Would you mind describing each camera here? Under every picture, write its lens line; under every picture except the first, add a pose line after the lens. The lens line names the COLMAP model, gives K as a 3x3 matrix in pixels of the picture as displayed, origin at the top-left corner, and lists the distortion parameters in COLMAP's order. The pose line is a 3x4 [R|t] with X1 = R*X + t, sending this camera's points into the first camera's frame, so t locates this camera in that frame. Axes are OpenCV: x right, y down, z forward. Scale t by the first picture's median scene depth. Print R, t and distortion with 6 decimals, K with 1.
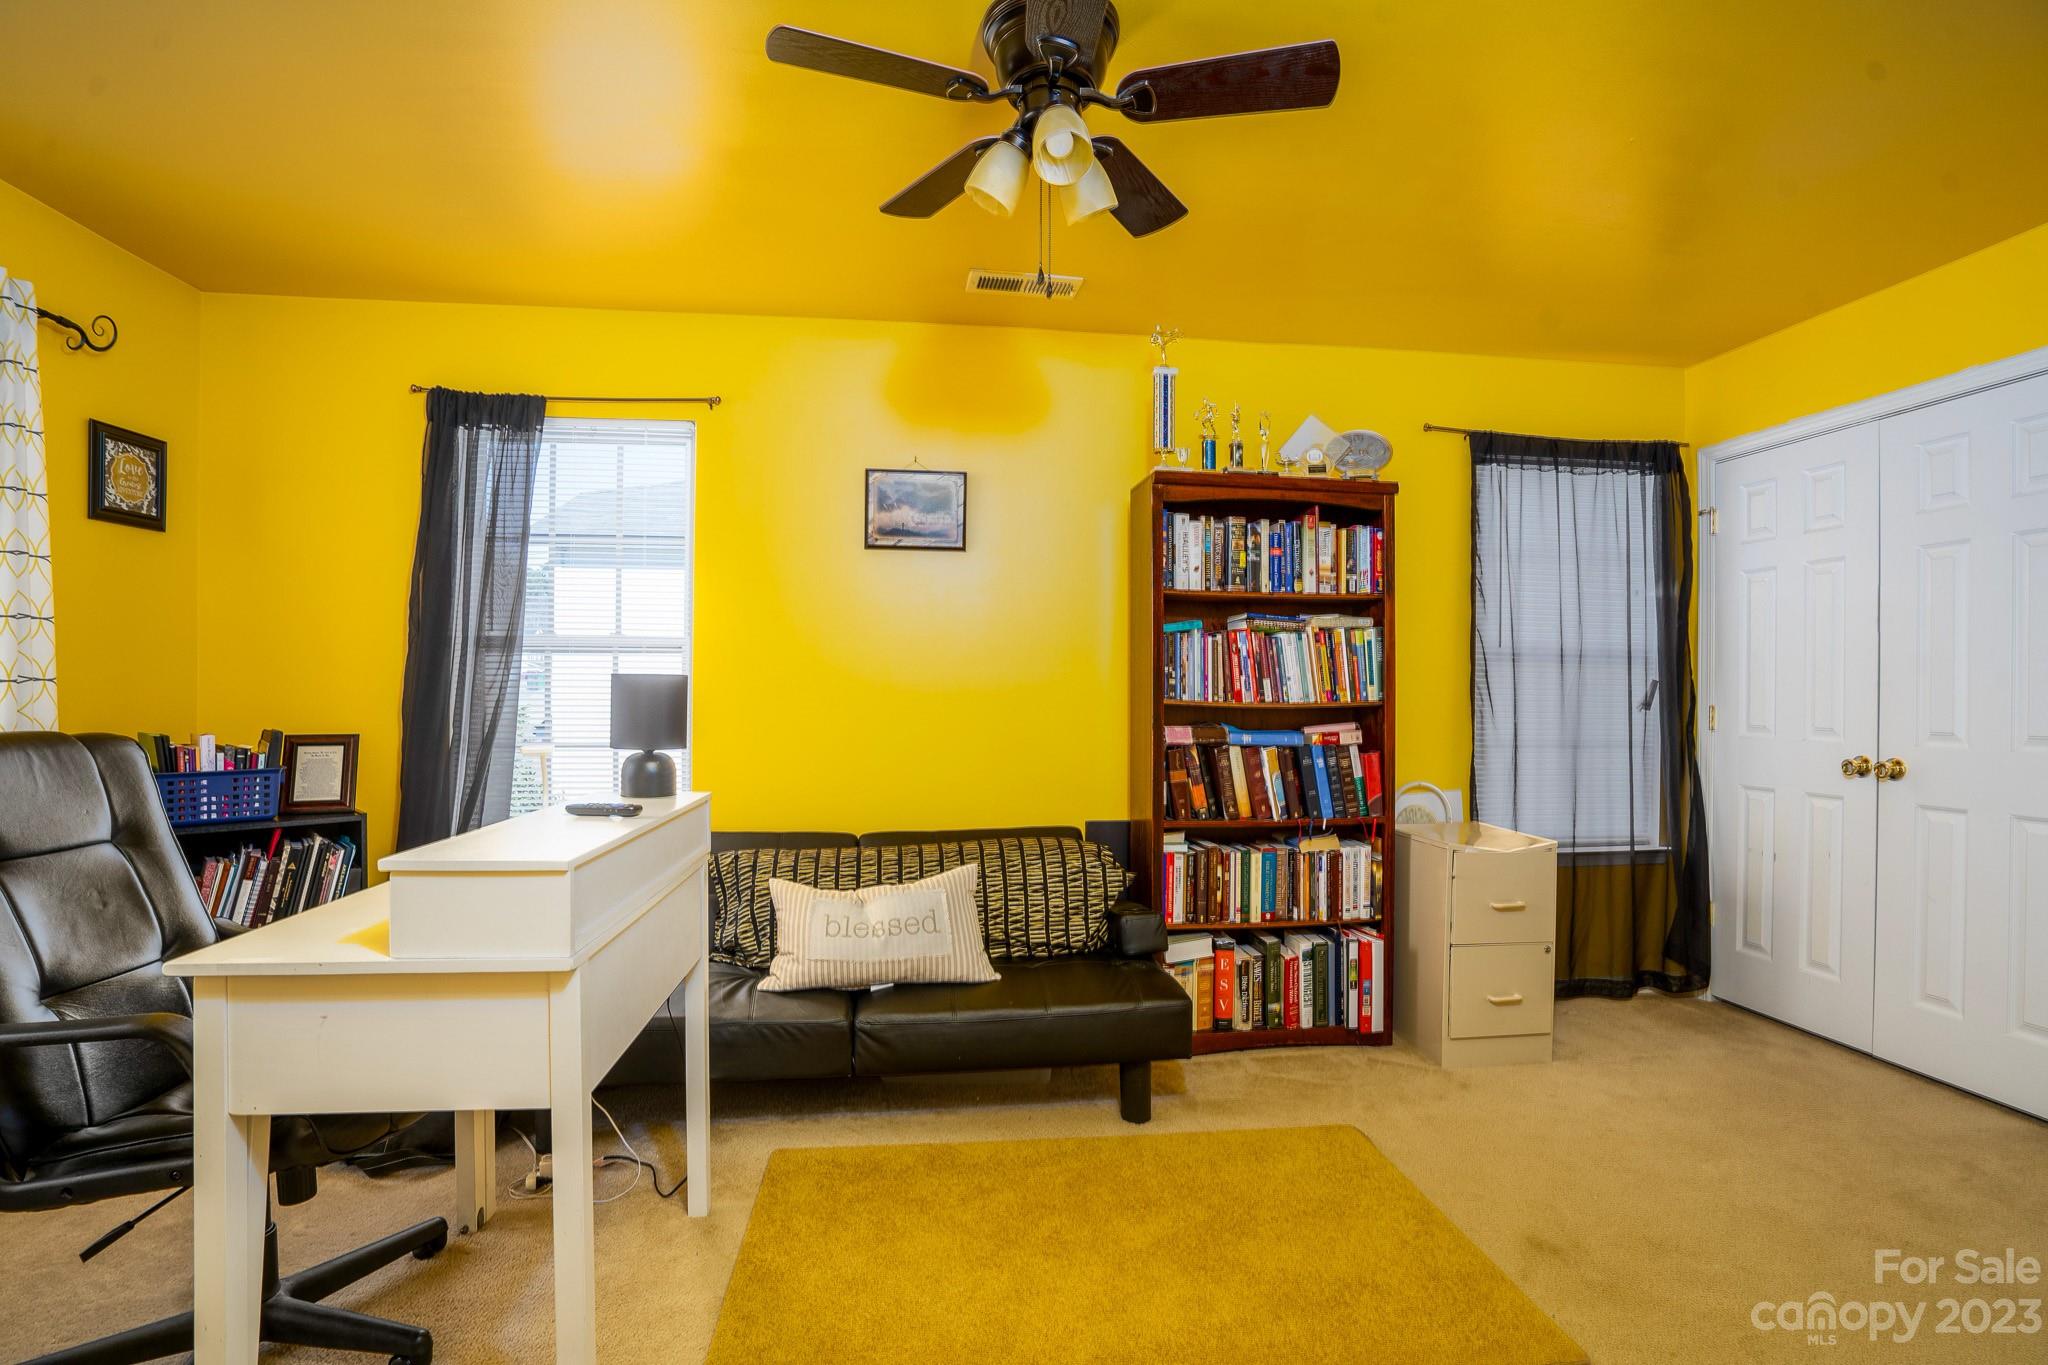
lens RADIAL K [[954.3, 0, 1035.6], [0, 954.3, 680.1], [0, 0, 1]] dist [-0.053863, 0.022554]
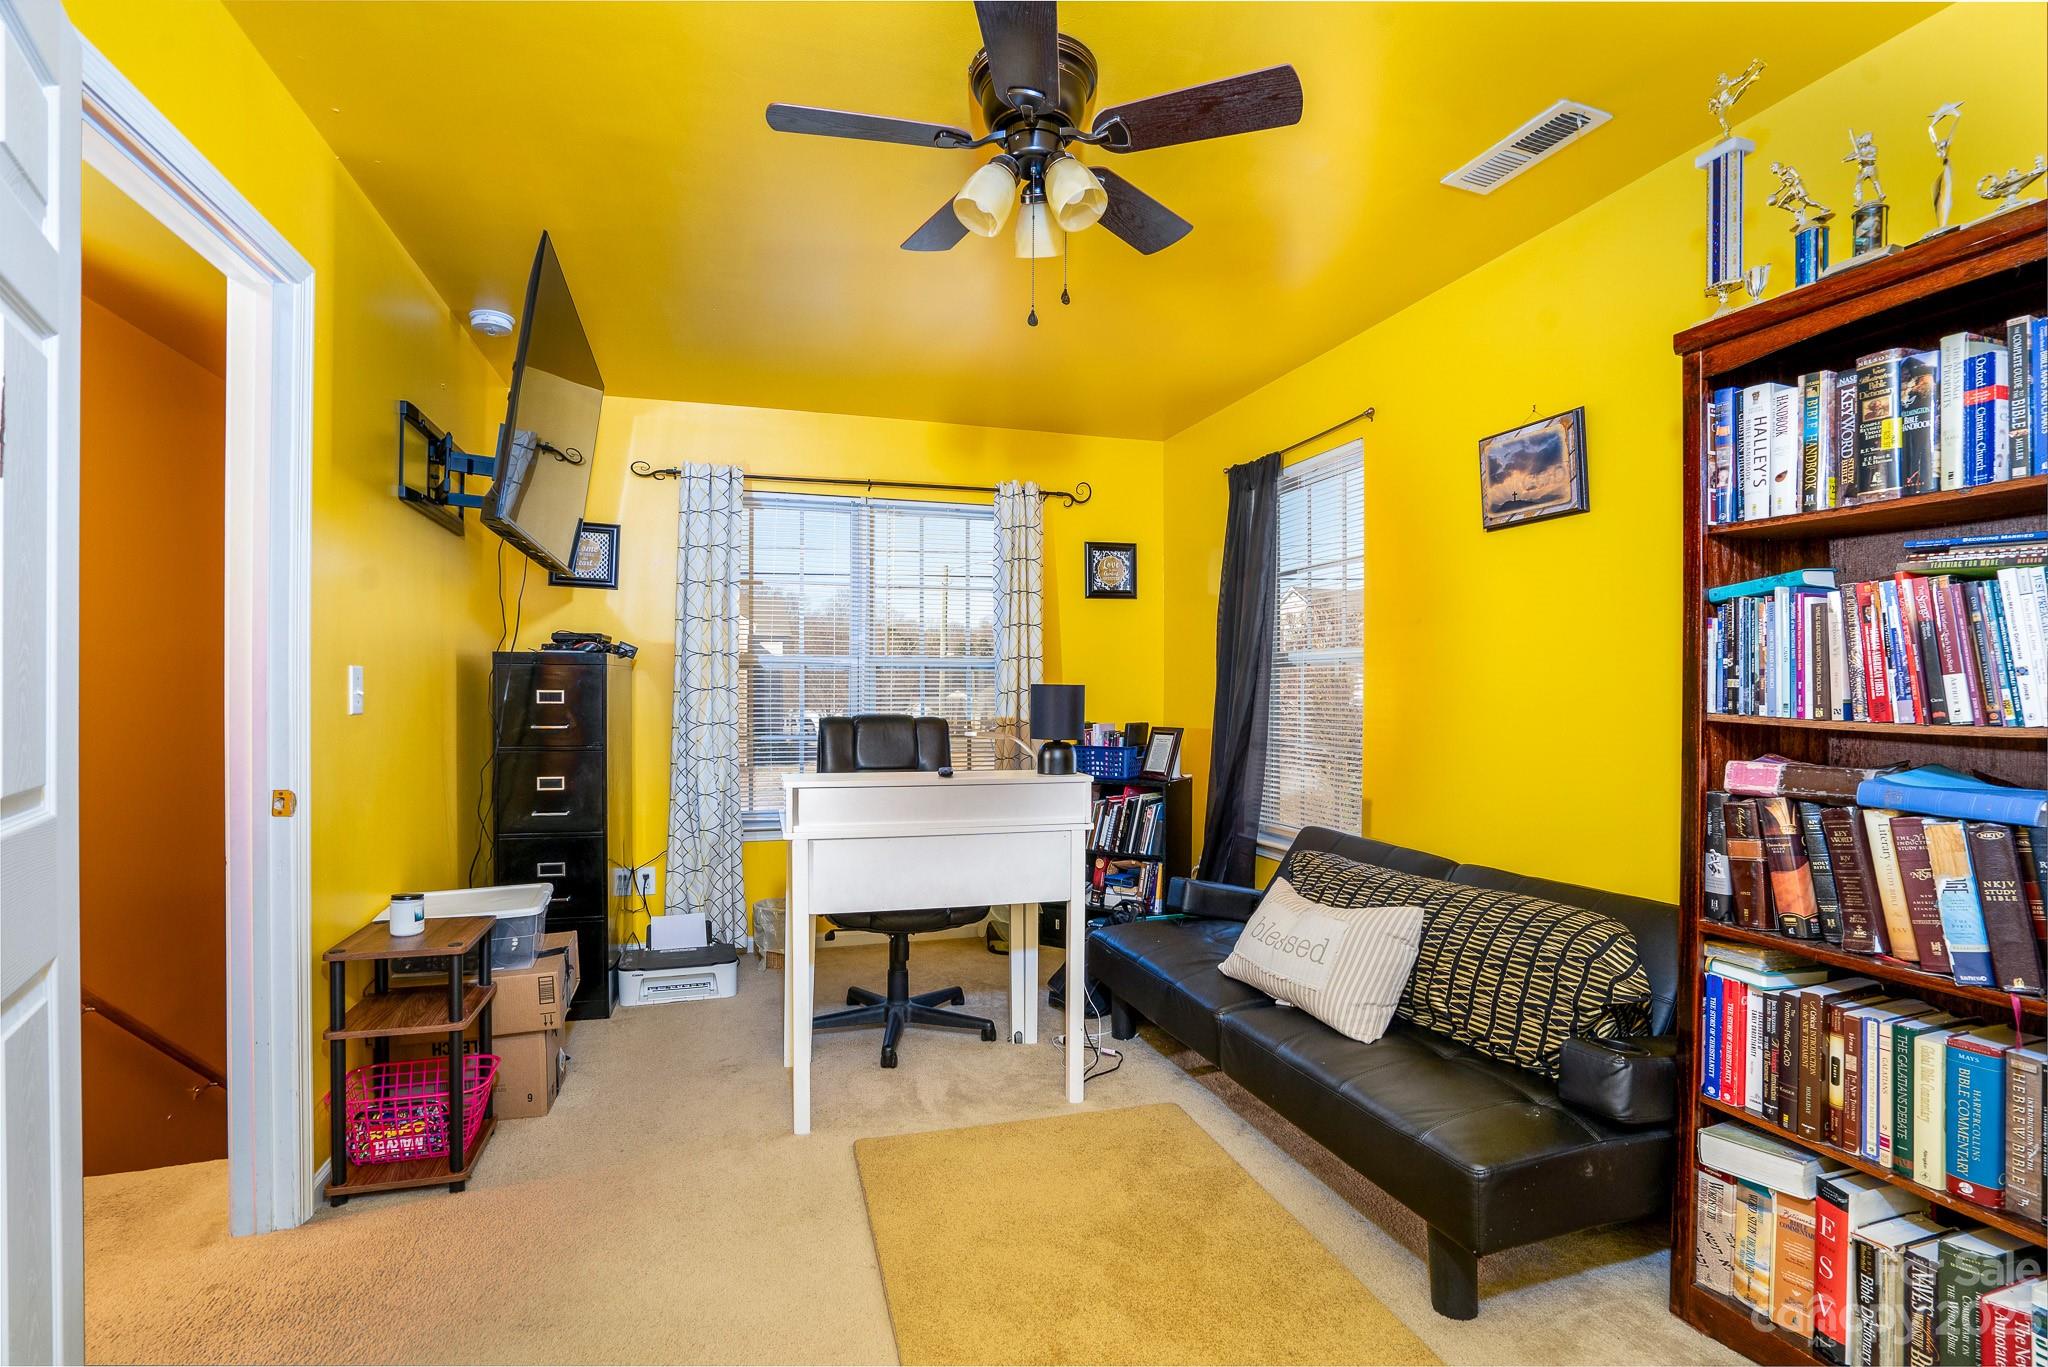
lens RADIAL K [[958.7, 0, 1033.1], [0, 958.7, 687.2], [0, 0, 1]] dist [-0.035677, 0.014487]
pose [[0.181590, -0.009756, -0.983326, 0.622515], [-0.000440, 0.999950, -0.010002, 0.010263], [0.983374, 0.002249, 0.181576, 0.477875]]
